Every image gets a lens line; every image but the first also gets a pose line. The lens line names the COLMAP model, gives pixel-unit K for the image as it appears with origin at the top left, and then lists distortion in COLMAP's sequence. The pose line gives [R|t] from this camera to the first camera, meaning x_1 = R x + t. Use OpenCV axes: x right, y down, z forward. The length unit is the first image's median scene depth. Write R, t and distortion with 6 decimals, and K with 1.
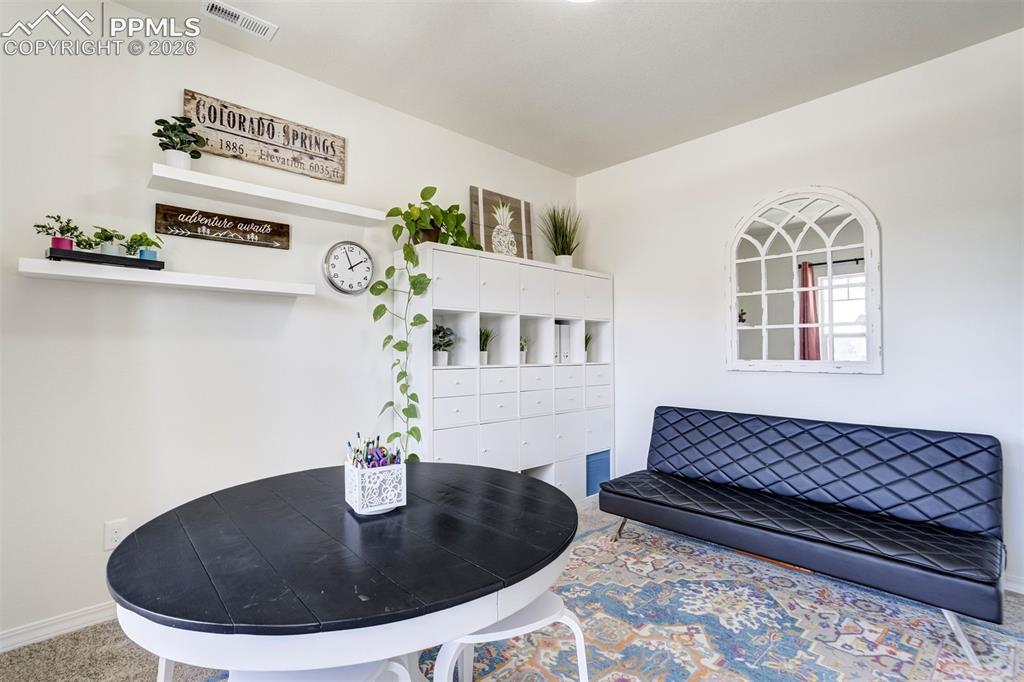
lens RADIAL K [[478.4, 0, 522.3], [0, 478.4, 339.4], [0, 0, 1]] dist [-0.017597, 0.001082]
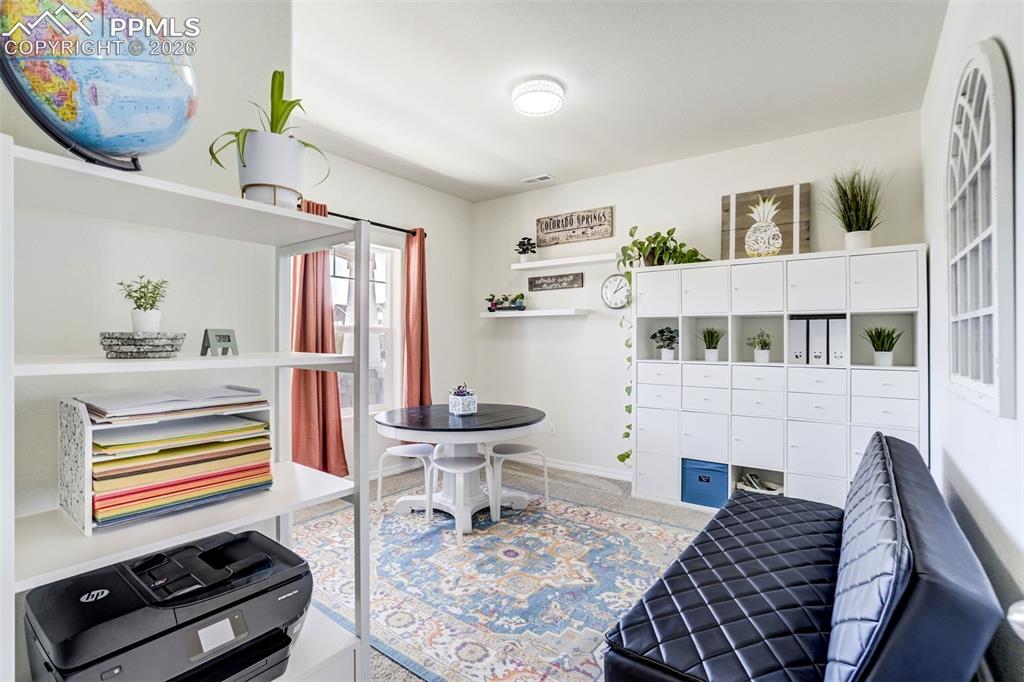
lens RADIAL K [[478.4, 0, 522.3], [0, 478.4, 339.4], [0, 0, 1]] dist [-0.017597, 0.001082]
pose [[0.205802, 0.003722, -0.978587, 1.112616], [0.020836, 0.999749, 0.008184, -0.020643], [0.978372, -0.022075, 0.205673, 0.425505]]
